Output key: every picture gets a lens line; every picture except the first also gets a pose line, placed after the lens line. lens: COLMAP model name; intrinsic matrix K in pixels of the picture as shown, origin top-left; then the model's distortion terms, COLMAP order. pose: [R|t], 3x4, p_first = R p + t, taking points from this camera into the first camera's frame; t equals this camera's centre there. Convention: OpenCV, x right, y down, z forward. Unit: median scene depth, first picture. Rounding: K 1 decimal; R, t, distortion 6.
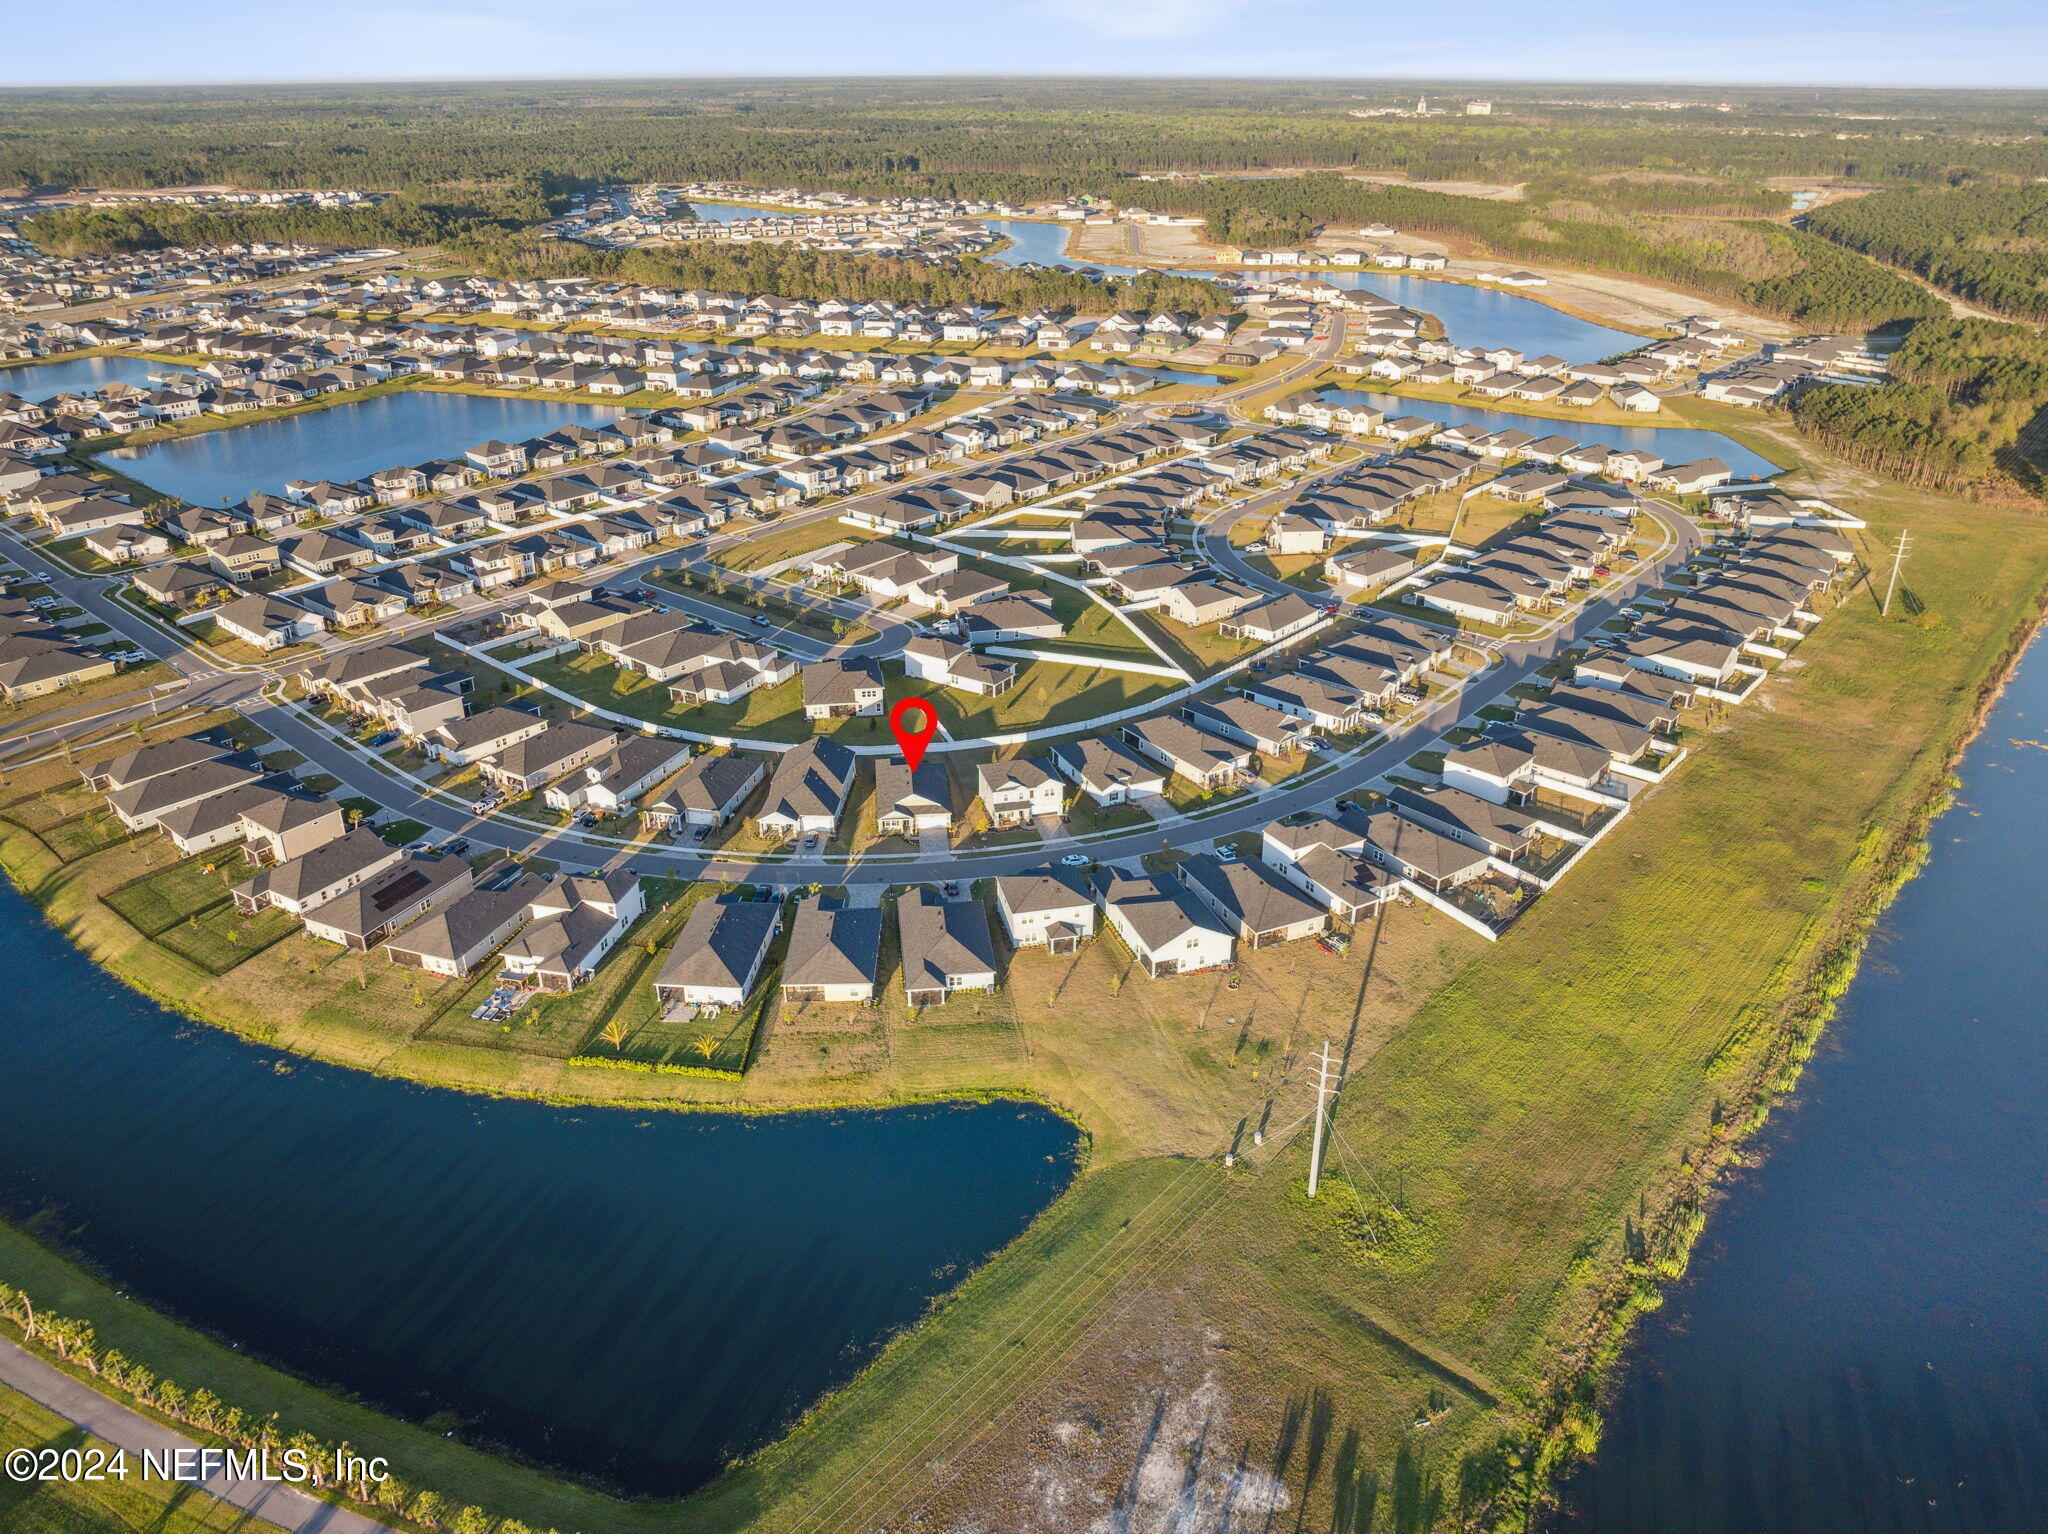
lens RADIAL K [[1365.6, 0, 1025.3], [0, 1365.6, 763.7], [0, 0, 1]] dist [-0.034889, -0.002265]
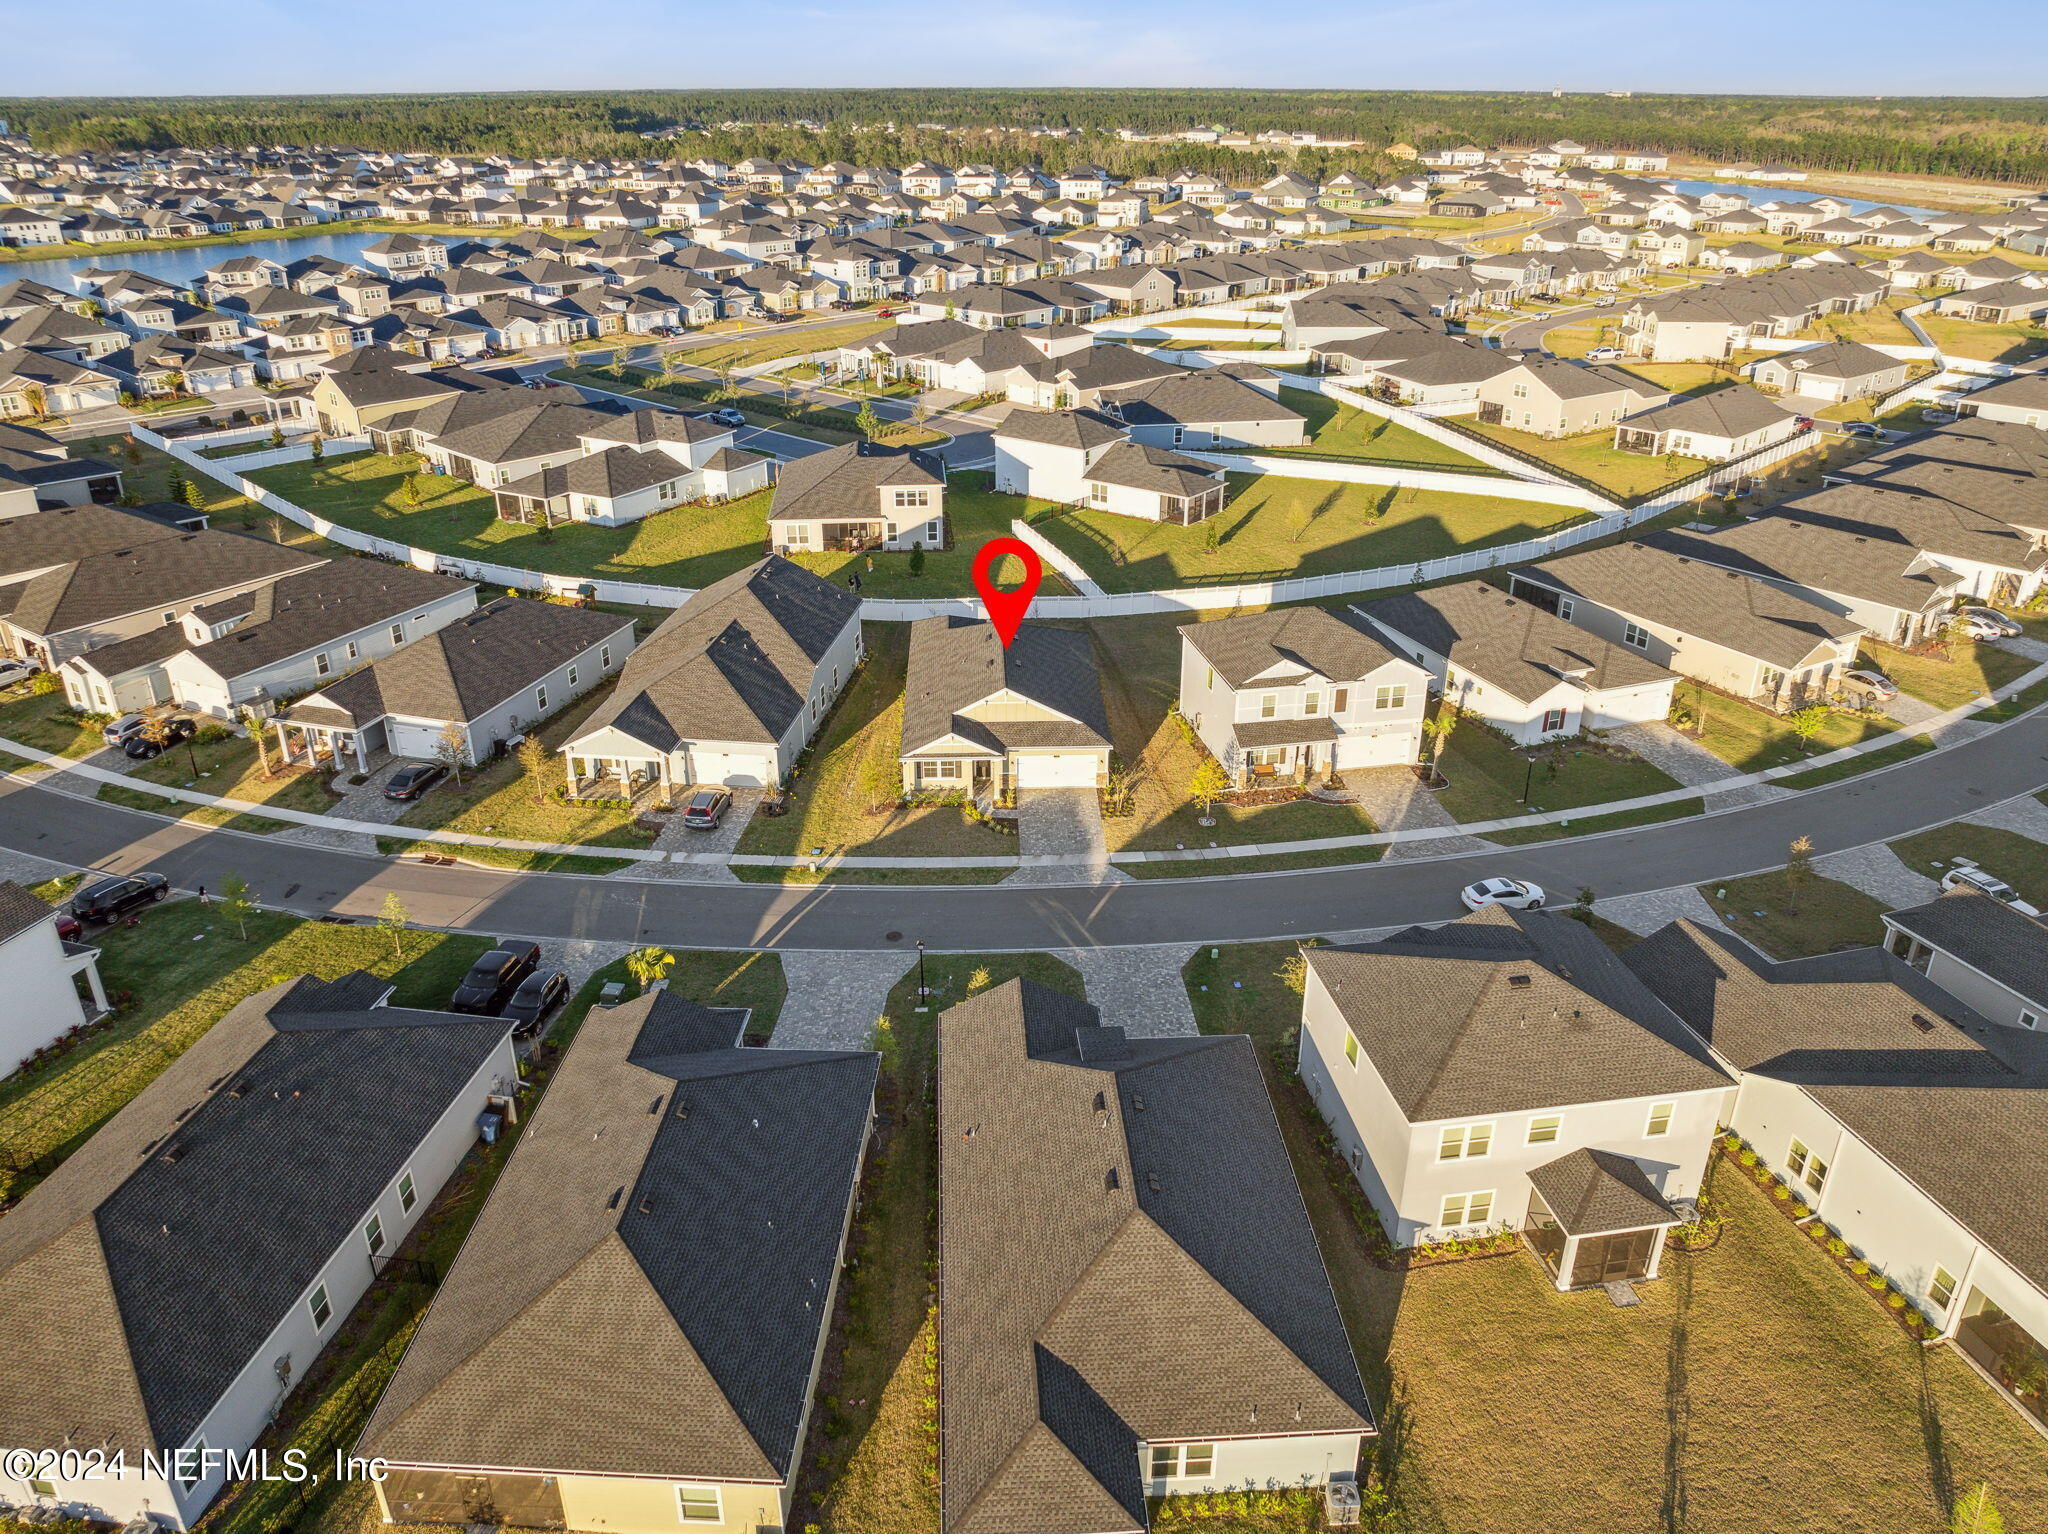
lens RADIAL K [[1444.9, 0, 1024.0], [0, 1444.9, 767.0], [0, 0, 1]] dist [-0.055001, 0.028842]
pose [[0.997299, 0.028247, -0.067805, -0.044120], [-0.028457, 0.999593, -0.002136, 0.036853], [0.067717, 0.004060, 0.997696, 0.540227]]
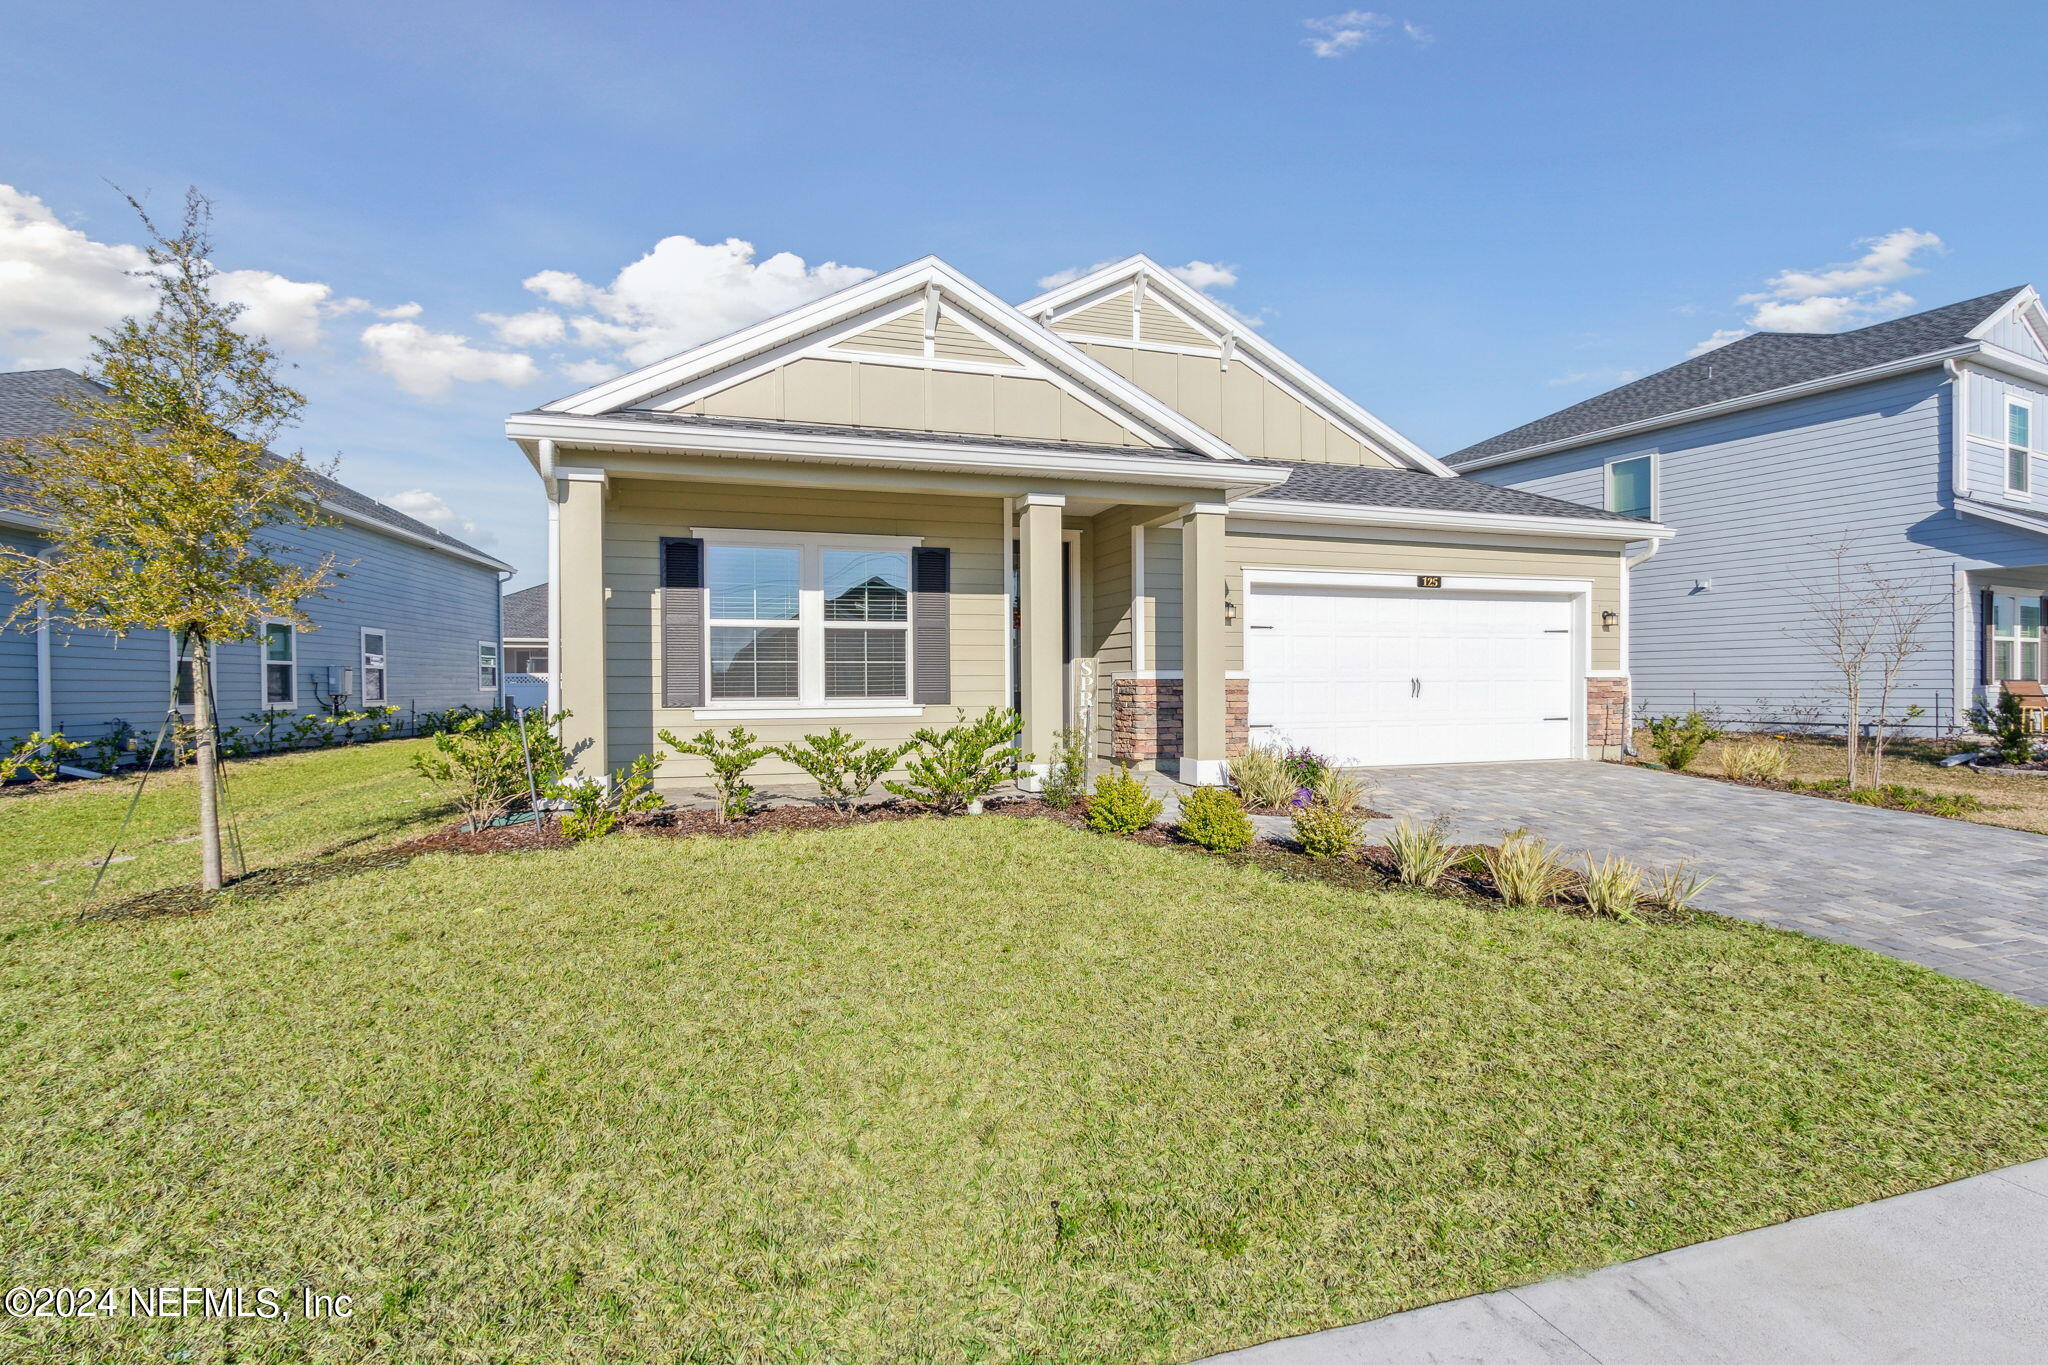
lens RADIAL K [[983.3, 0, 1015.8], [0, 983.3, 695.1], [0, 0, 1]] dist [-0.018116, 0.039086]
pose [[0.978989, -0.013998, 0.203431, -0.084166], [0.098231, 0.906627, -0.410339, 0.053243], [-0.178692, 0.421701, 0.888953, 0.824818]]
